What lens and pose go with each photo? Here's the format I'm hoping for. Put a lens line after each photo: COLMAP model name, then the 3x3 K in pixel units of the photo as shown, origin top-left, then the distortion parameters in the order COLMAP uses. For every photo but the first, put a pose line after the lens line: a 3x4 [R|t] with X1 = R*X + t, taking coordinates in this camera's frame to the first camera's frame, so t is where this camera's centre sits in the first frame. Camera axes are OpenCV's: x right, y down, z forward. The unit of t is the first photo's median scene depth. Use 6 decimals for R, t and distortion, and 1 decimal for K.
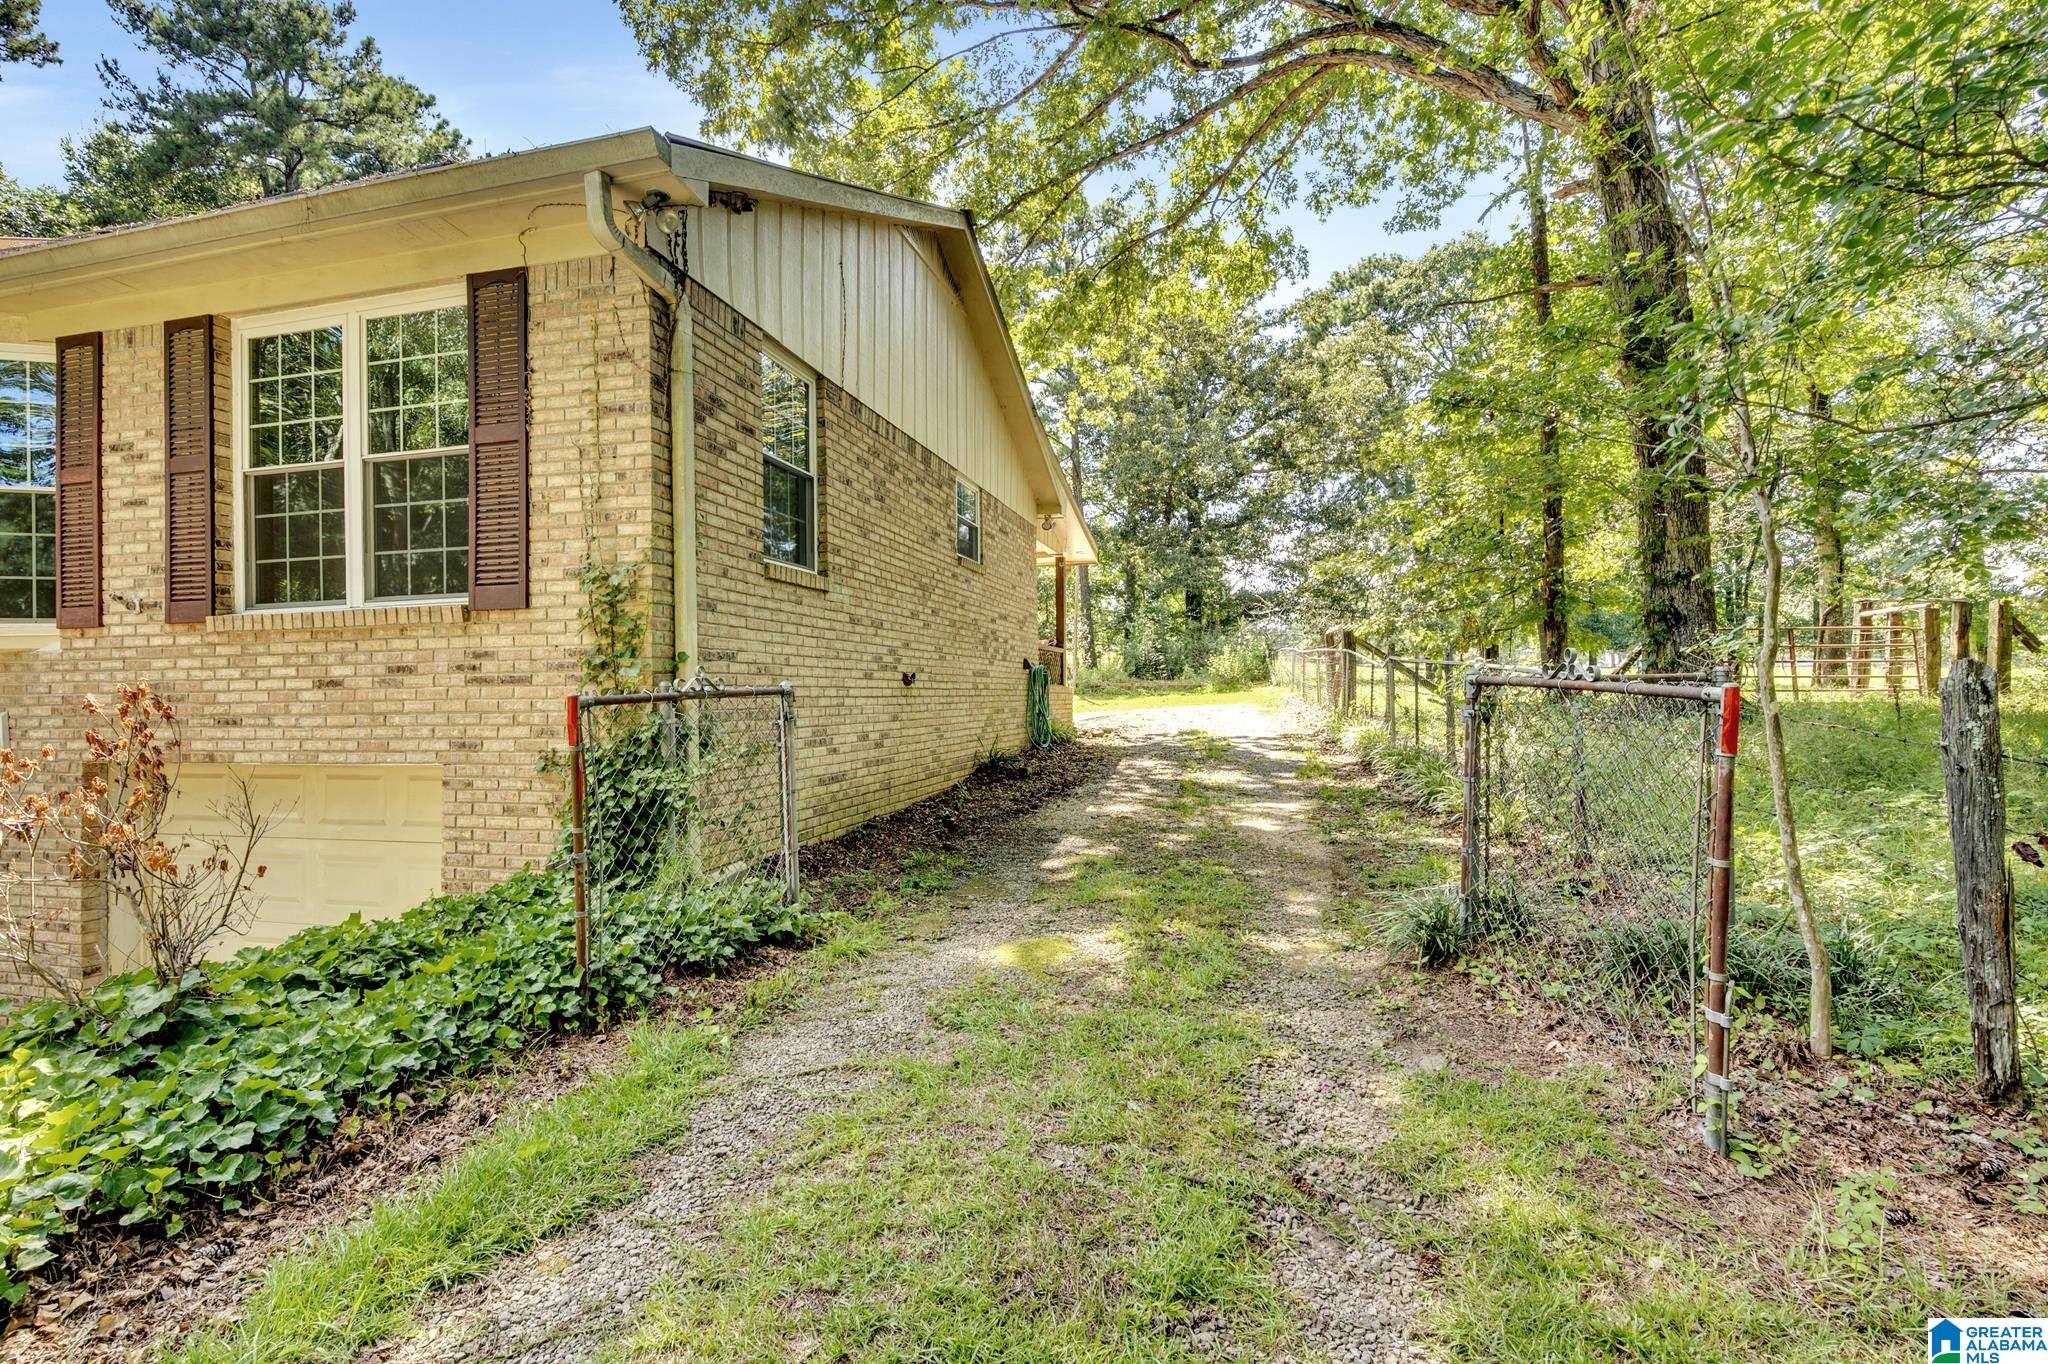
lens RADIAL K [[795.8, 0, 1019.8], [0, 795.8, 690.9], [0, 0, 1]] dist [-0.010168, 0.000852]
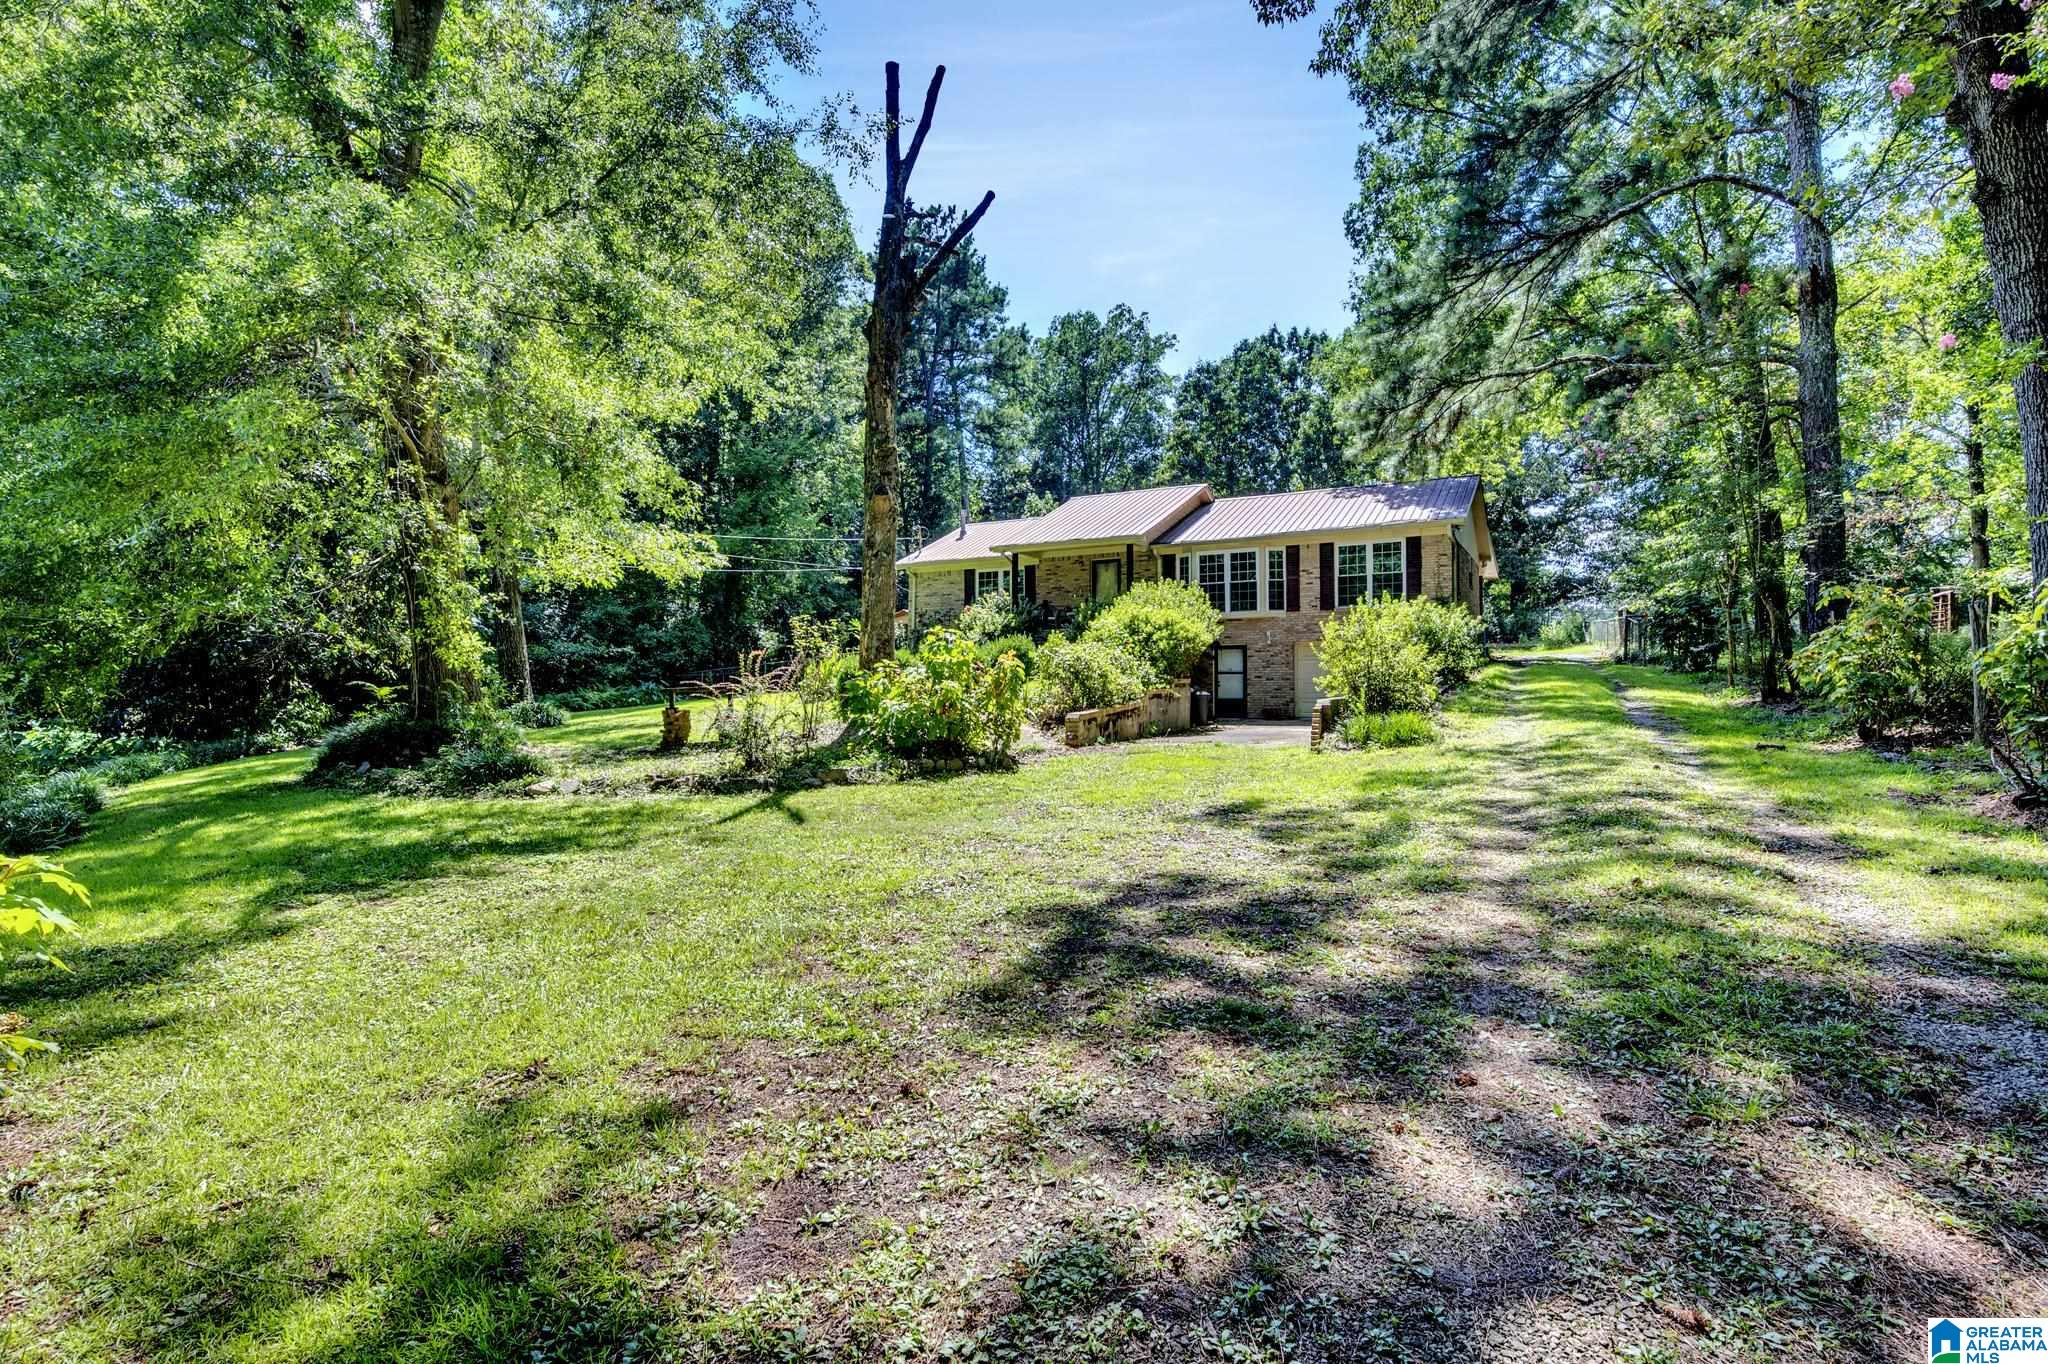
lens RADIAL K [[795.8, 0, 1019.8], [0, 795.8, 690.9], [0, 0, 1]] dist [-0.010168, 0.000852]
pose [[0.923097, 0.021723, -0.383954, -0.020591], [-0.012536, 0.999572, 0.026415, 0.031506], [0.384364, -0.019570, 0.922974, -0.499939]]
